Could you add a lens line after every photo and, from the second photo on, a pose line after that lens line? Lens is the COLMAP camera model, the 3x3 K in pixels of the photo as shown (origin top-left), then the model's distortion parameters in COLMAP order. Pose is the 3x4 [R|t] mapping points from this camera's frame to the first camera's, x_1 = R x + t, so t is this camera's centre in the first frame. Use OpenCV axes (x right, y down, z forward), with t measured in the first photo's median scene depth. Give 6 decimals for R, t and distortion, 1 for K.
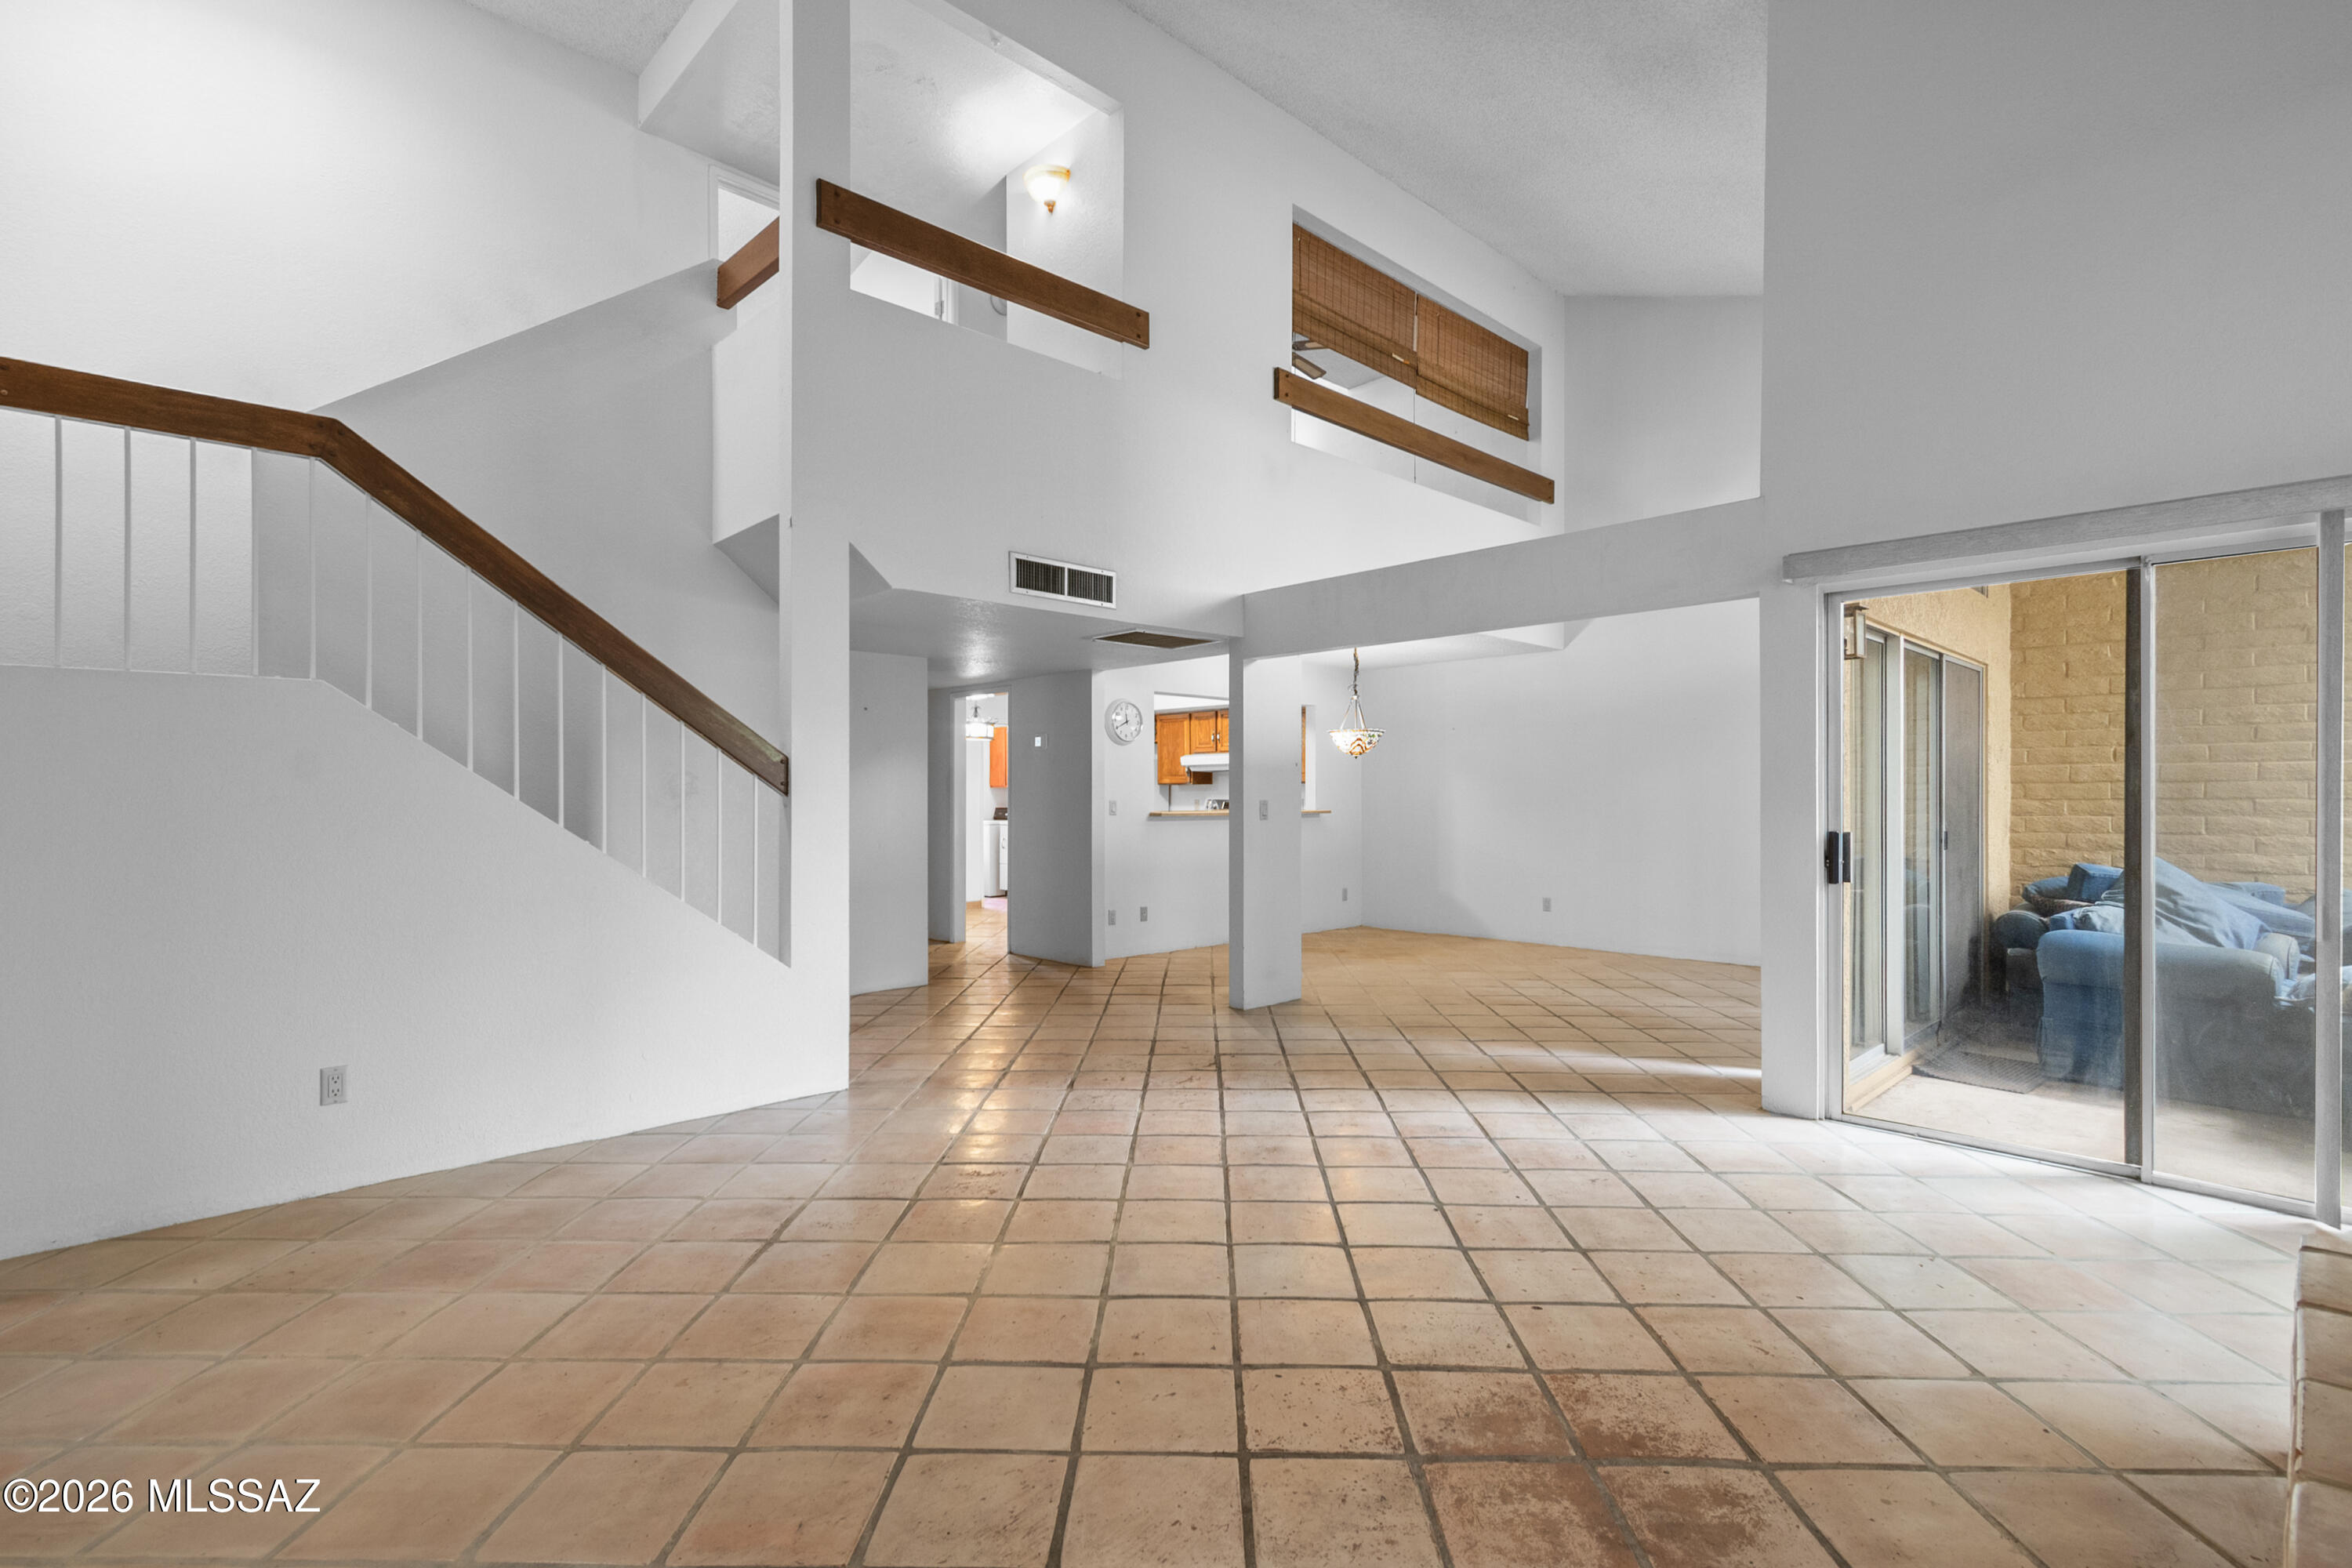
lens RADIAL K [[1101.0, 0, 1181.6], [0, 1101.0, 775.3], [0, 0, 1]] dist [0.003936, -0.000768]
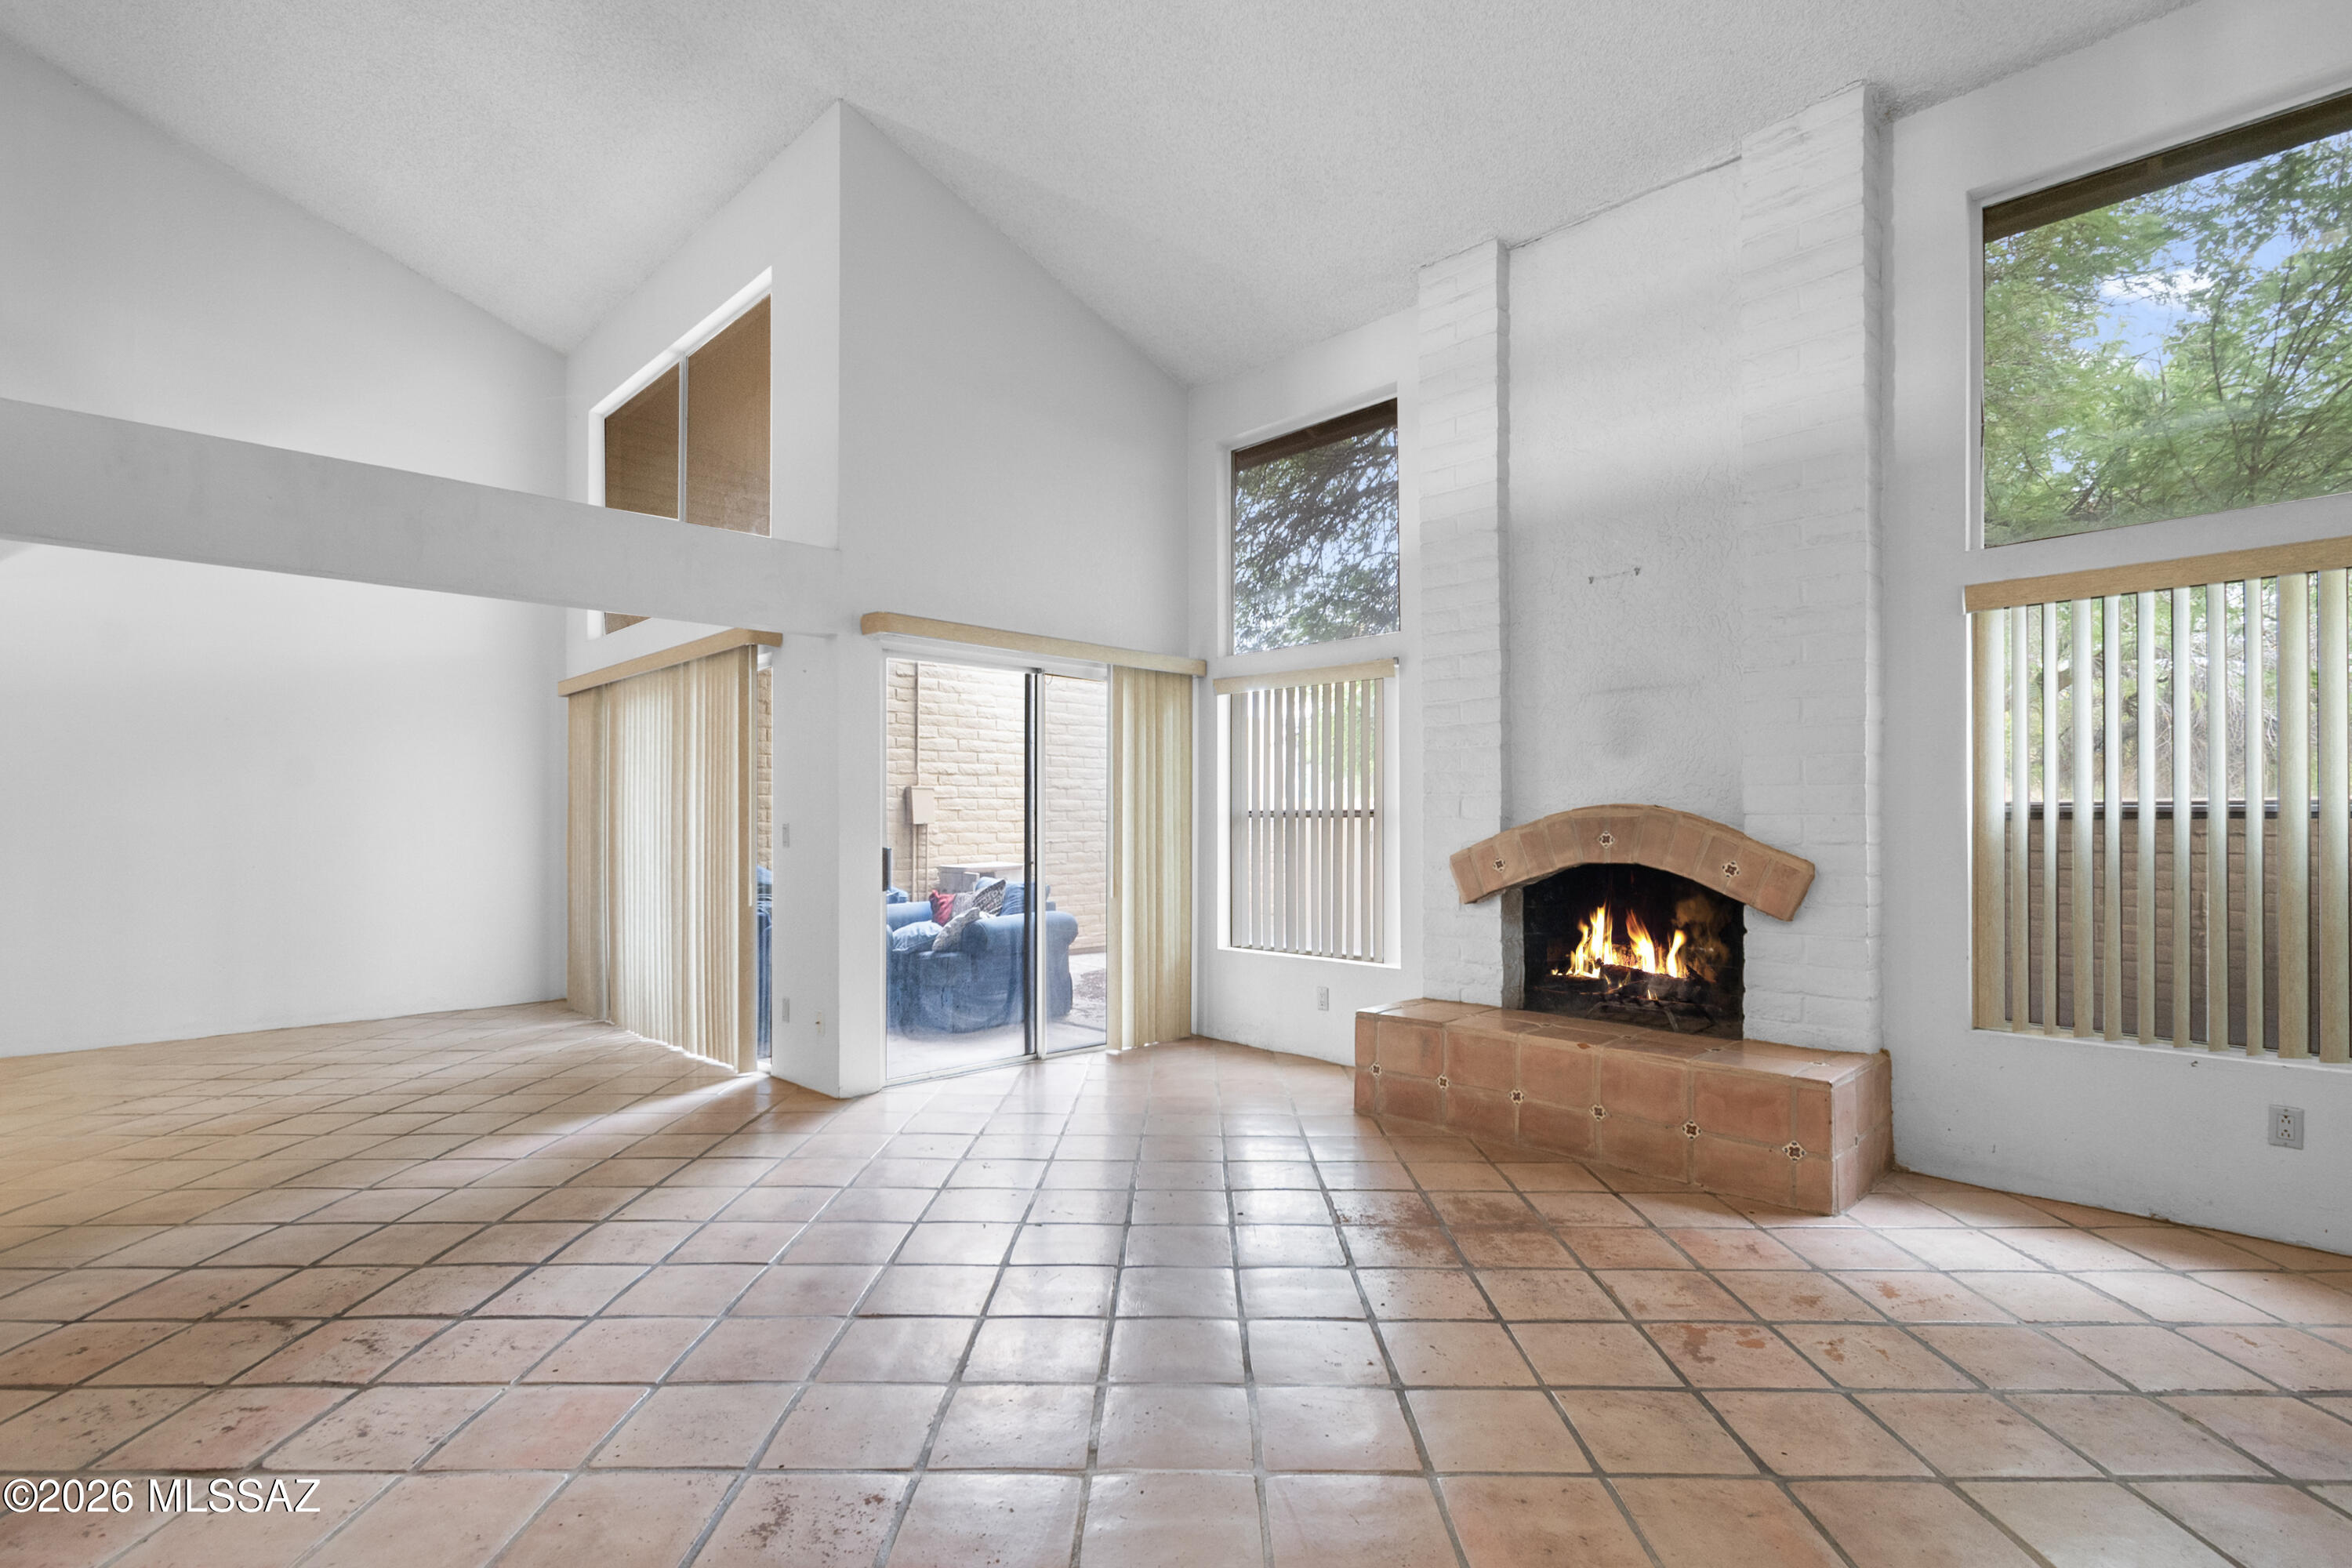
lens RADIAL K [[1105.8, 0, 1177.1], [0, 1105.8, 818.0], [0, 0, 1]] dist [0.001050, 0.000226]
pose [[-0.011893, 0.003062, 0.999925, -0.643154], [-0.014292, 0.999893, -0.003232, 0.018502], [-0.999827, -0.014330, -0.011848, 0.728530]]
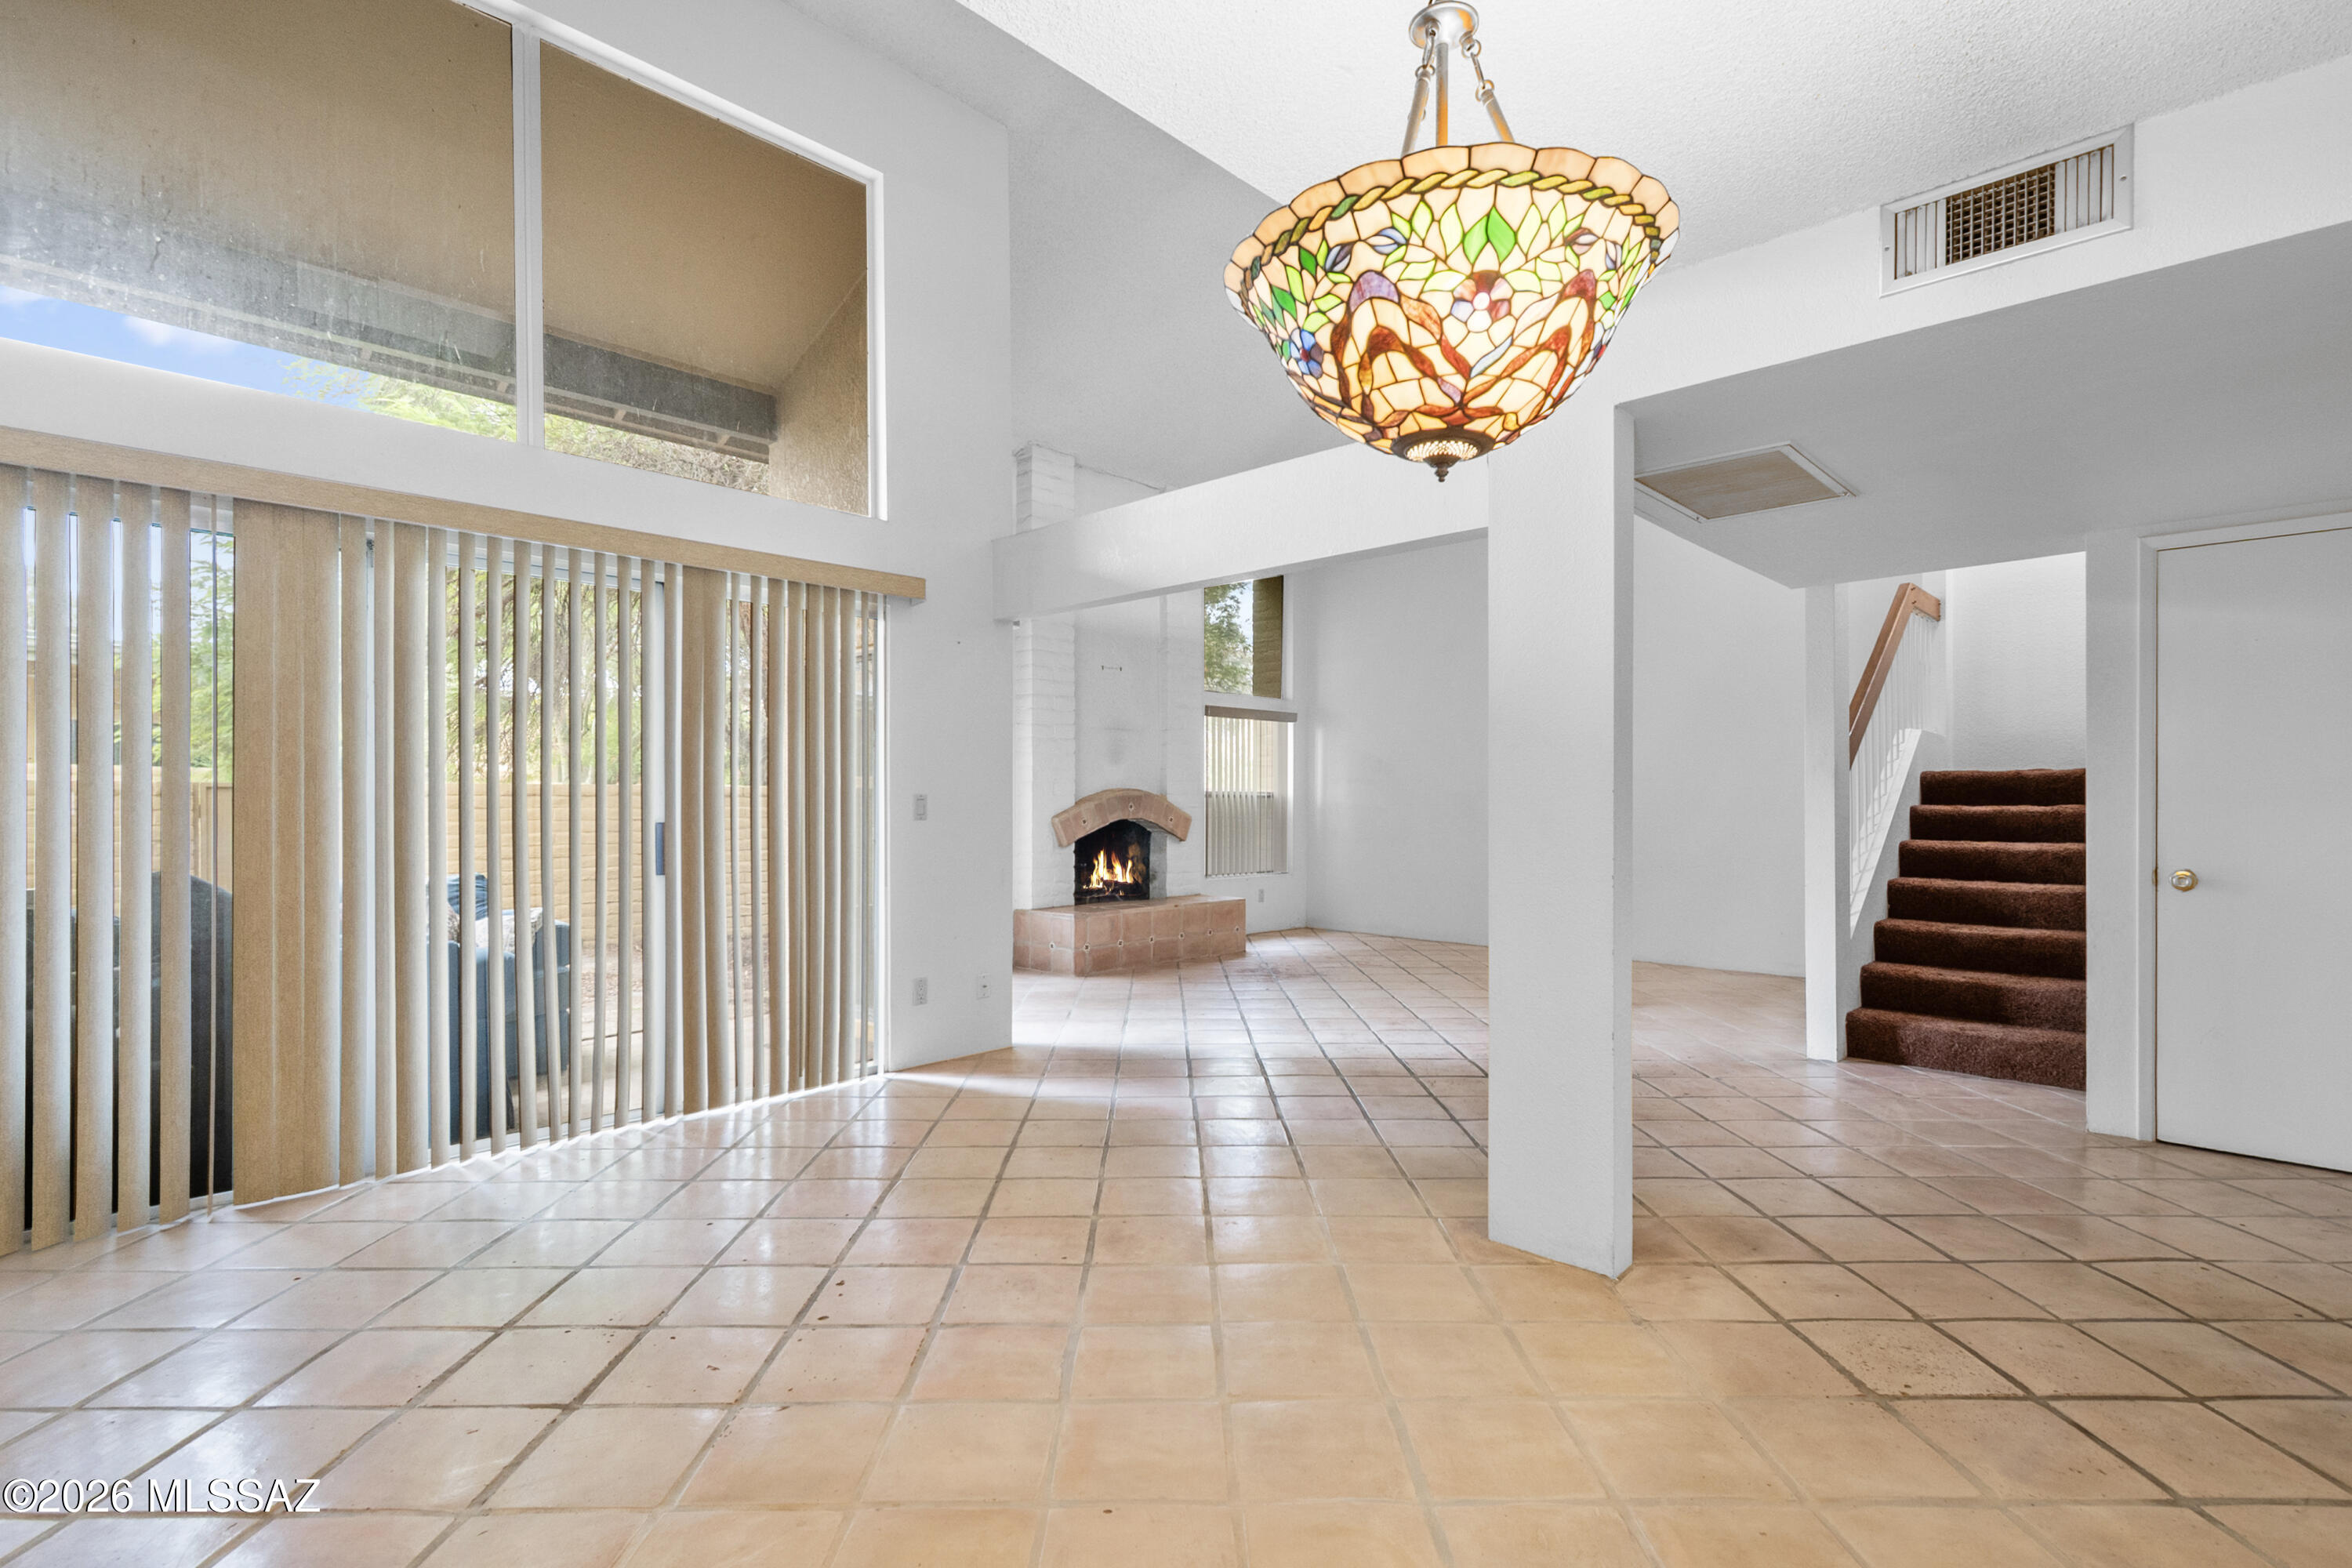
lens RADIAL K [[1102.8, 0, 1178.7], [0, 1102.8, 801.5], [0, 0, 1]] dist [0.015651, -0.005191]
pose [[-0.999467, -0.000280, -0.032633, 0.413086], [0.000268, 0.999859, -0.016804, 0.055662], [0.032633, -0.016804, -0.999326, 2.406546]]
